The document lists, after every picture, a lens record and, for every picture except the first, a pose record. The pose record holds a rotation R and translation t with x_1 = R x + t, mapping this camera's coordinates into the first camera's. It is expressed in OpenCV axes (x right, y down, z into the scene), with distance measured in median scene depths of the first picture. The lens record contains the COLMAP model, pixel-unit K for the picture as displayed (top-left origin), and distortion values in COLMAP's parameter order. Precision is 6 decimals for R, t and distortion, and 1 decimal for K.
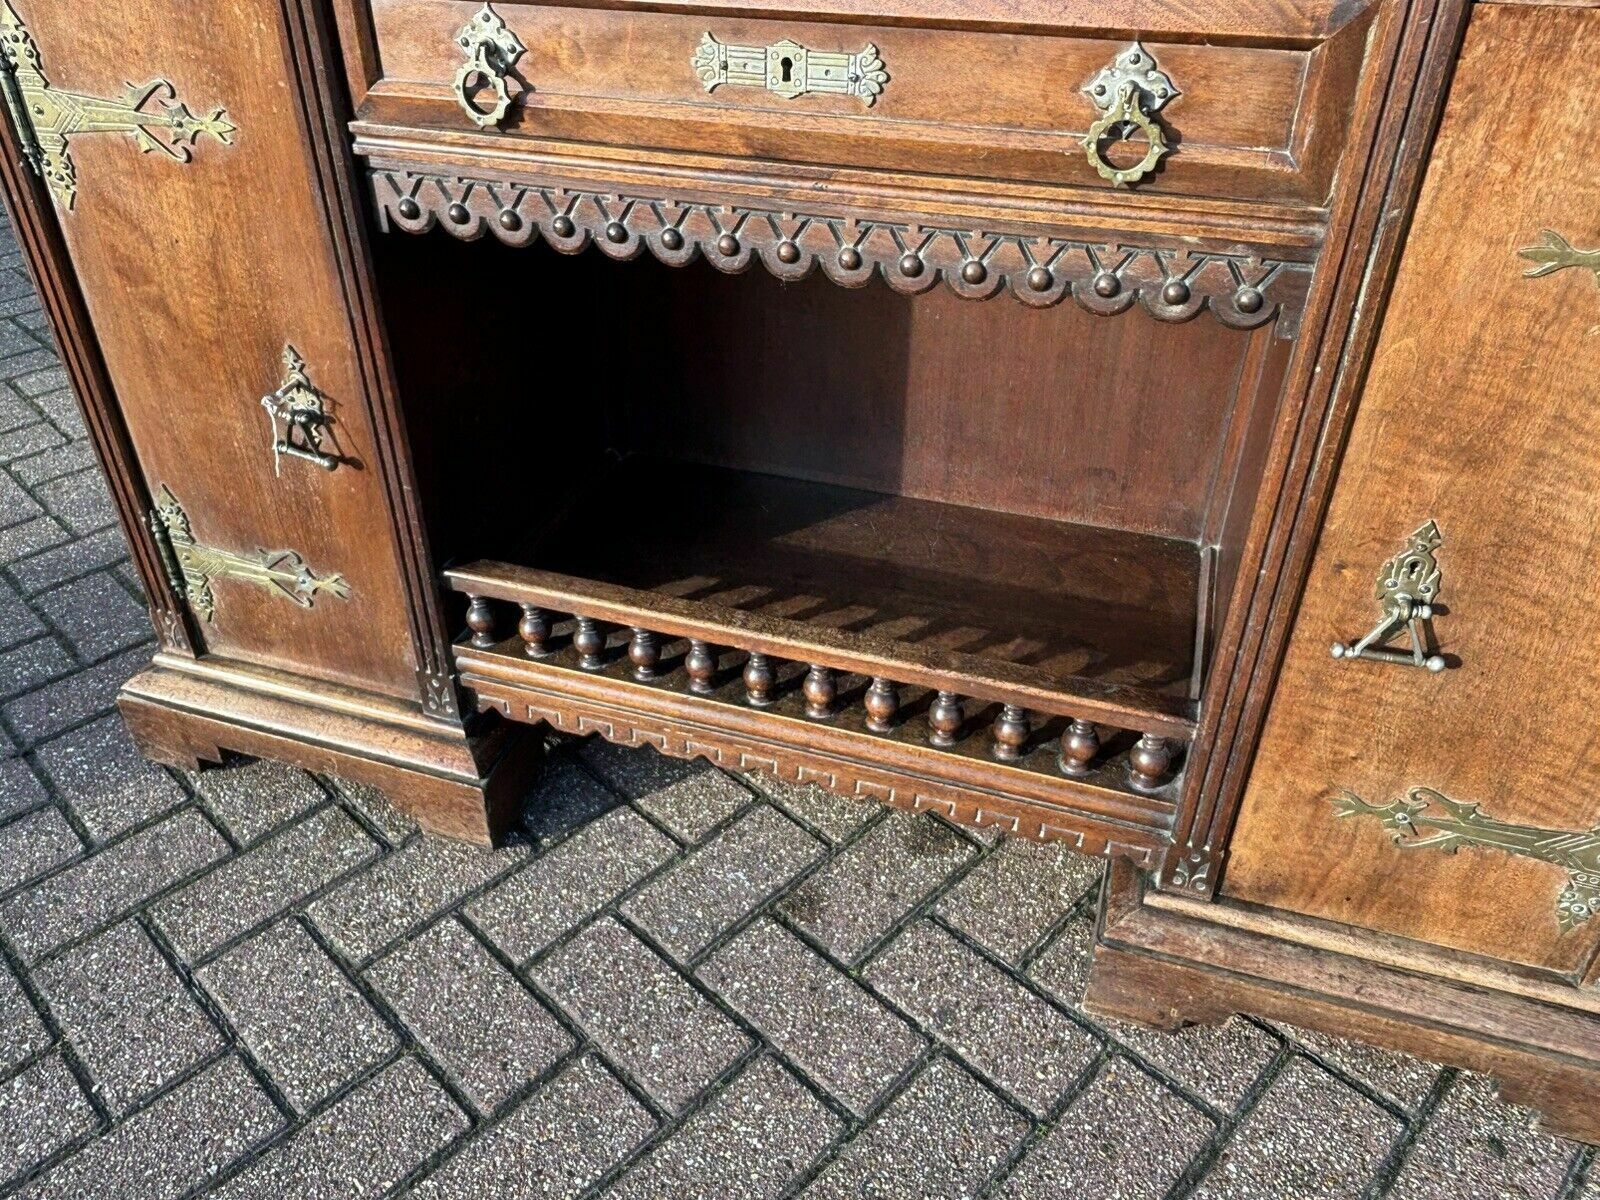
lens RADIAL K [[1203.1, 0, 777.0], [0, 1203.1, 579.1], [0, 0, 1]] dist [0.034194, -0.049316]
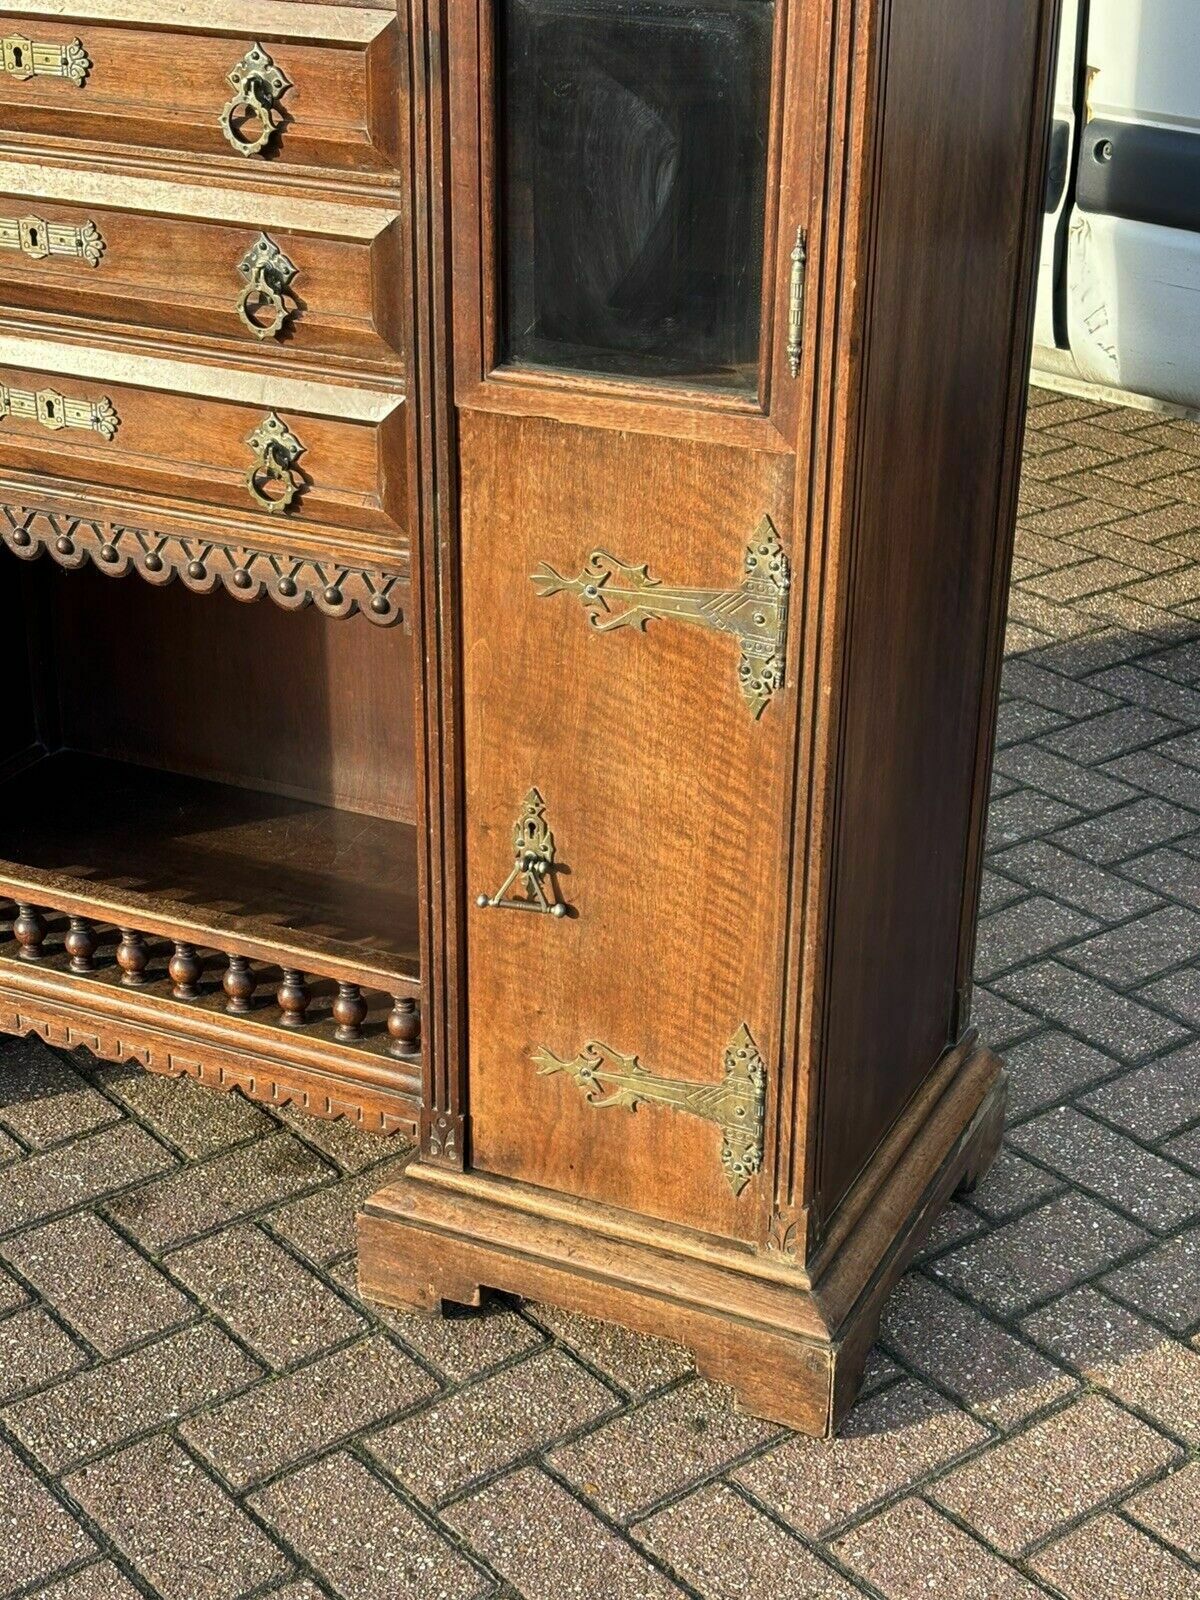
lens RADIAL K [[2557.9, 0, 566.7], [0, 2557.9, 801.5], [0, 0, 1]] dist [0.152057, 0.000000]
pose [[0.992345, 0.059507, -0.108210, 0.681686], [-0.075094, 0.986400, -0.146206, 0.273661], [0.098038, 0.153213, 0.983318, -1.235655]]
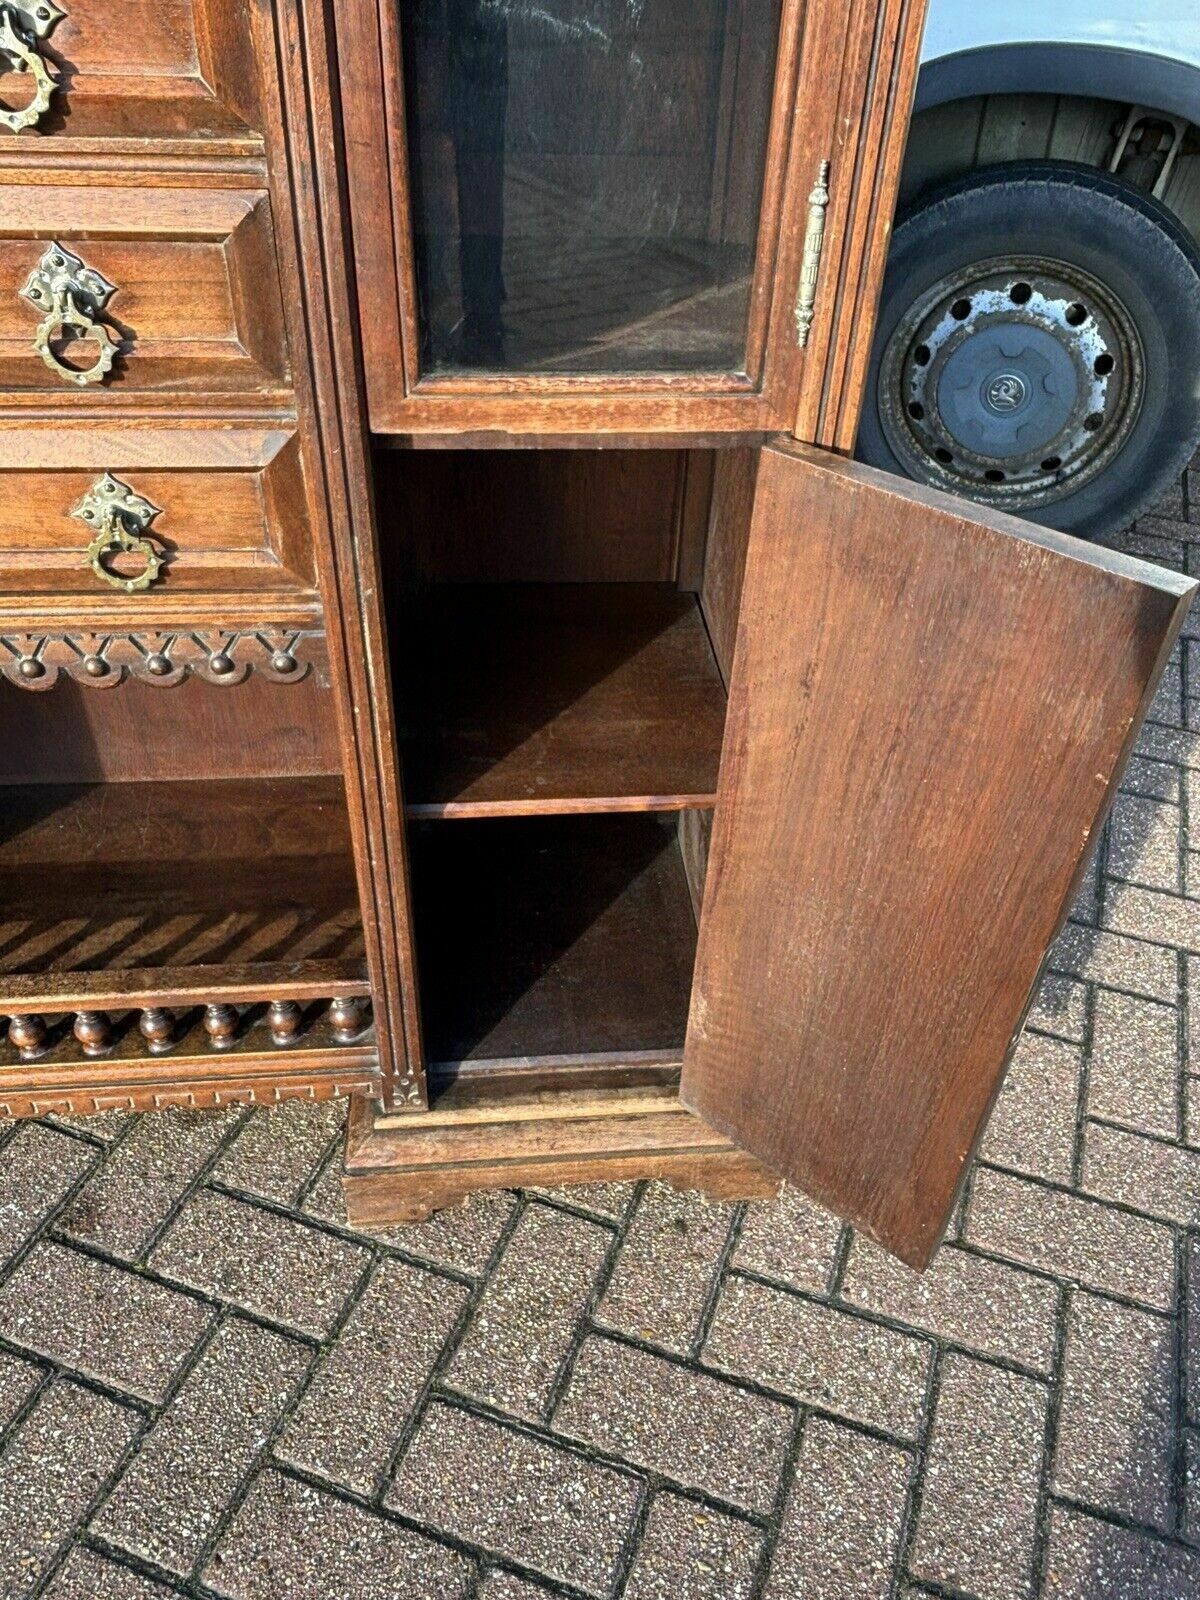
lens RADIAL K [[1213.6, 0, 621.4], [0, 1213.6, 779.8], [0, 0, 1]] dist [0.016879, -0.032813]
pose [[0.908006, -0.225043, 0.353386, 0.189574], [0.196824, 0.973745, 0.114371, -0.145839], [-0.369846, -0.034295, 0.928460, -0.150144]]
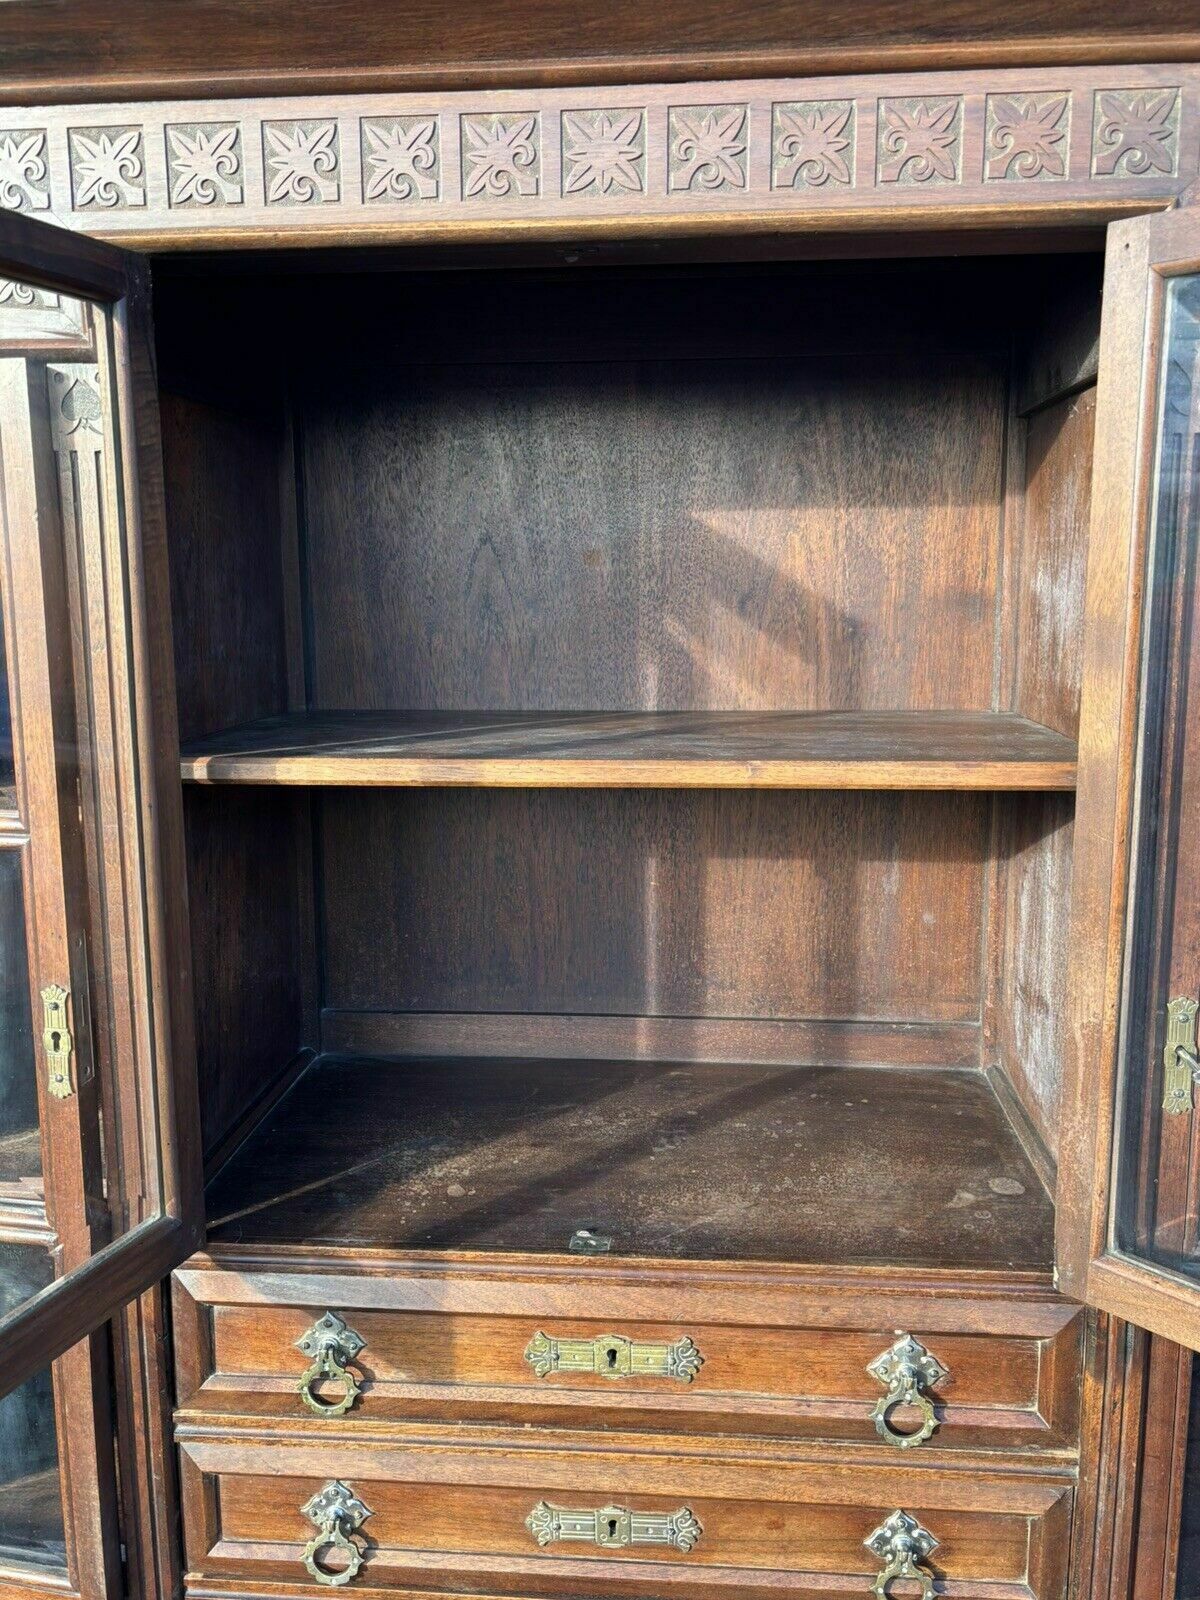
lens RADIAL K [[1466.1, 0, 579.1], [0, 1466.1, 766.6], [0, 0, 1]] dist [0.024417, -0.027347]
pose [[0.972693, -0.041904, 0.228283, -0.251037], [0.135150, 0.901875, -0.410312, -0.511108], [-0.188689, 0.429960, 0.882910, -0.537639]]
